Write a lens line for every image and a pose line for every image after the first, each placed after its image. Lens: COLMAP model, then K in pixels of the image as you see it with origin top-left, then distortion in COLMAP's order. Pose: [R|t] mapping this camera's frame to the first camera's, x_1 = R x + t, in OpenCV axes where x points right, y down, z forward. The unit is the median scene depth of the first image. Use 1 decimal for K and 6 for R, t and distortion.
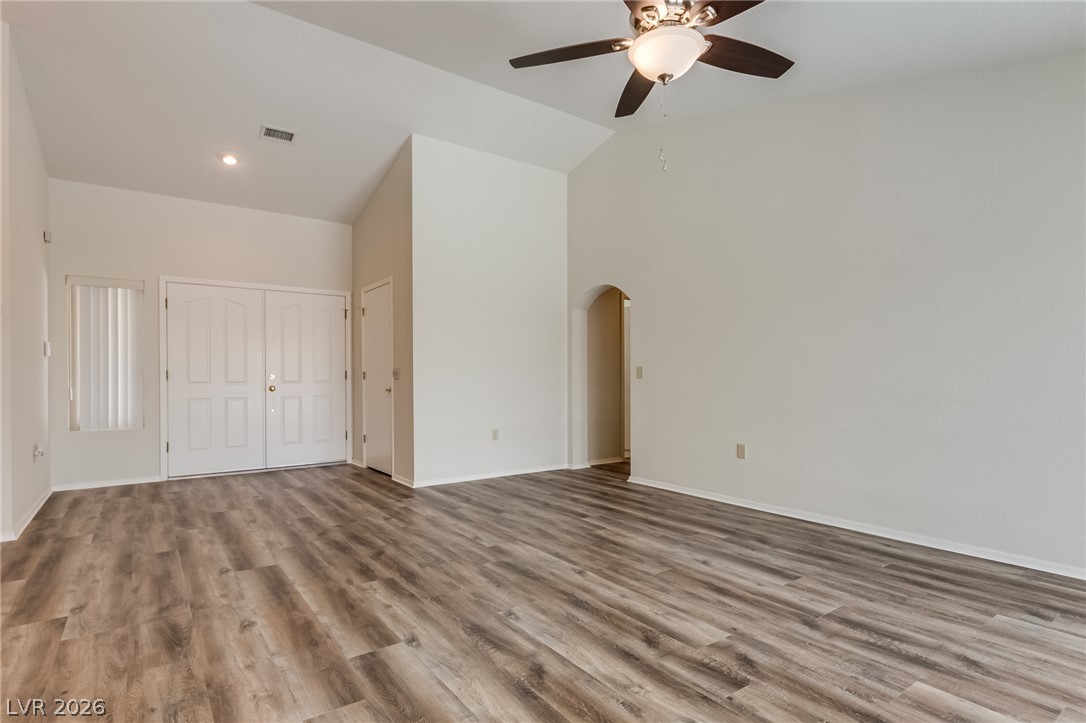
lens RADIAL K [[539.1, 0, 503.8], [0, 539.1, 373.2], [0, 0, 1]] dist [0.004494, 0.000494]
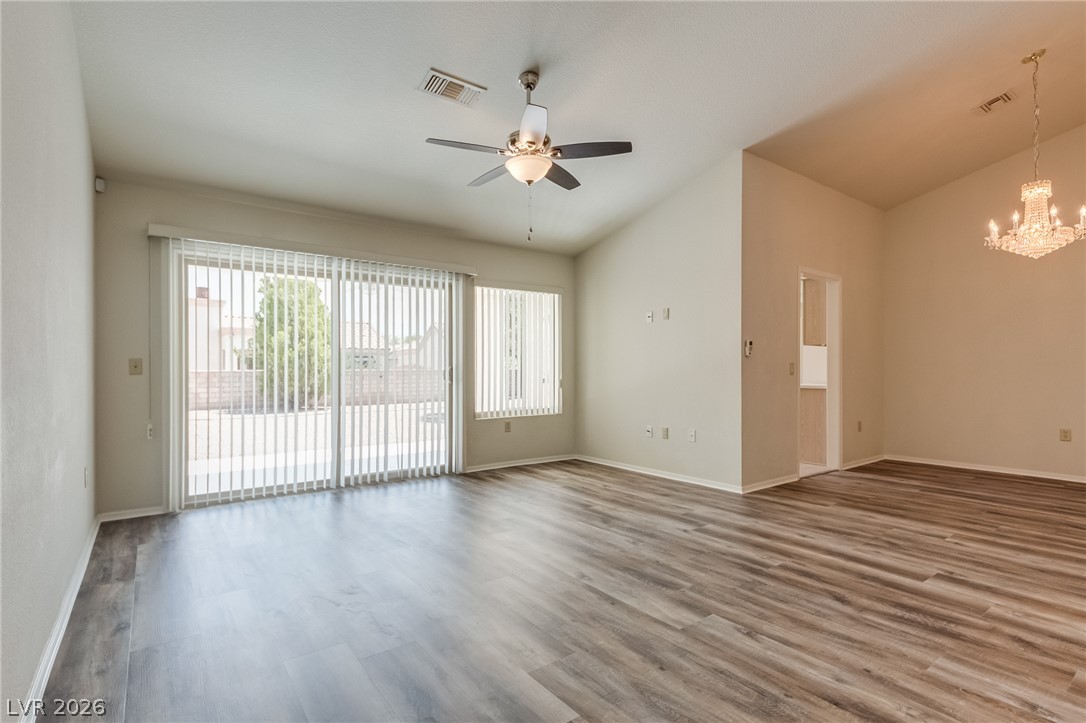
lens RADIAL K [[513.4, 0, 547.2], [0, 513.4, 374.1], [0, 0, 1]] dist [-0.003139, -0.002128]
pose [[-0.998019, 0.003349, -0.062820, 0.188709], [0.003234, 0.999993, 0.001937, 0.006848], [0.062826, 0.001730, -0.998023, 1.376715]]
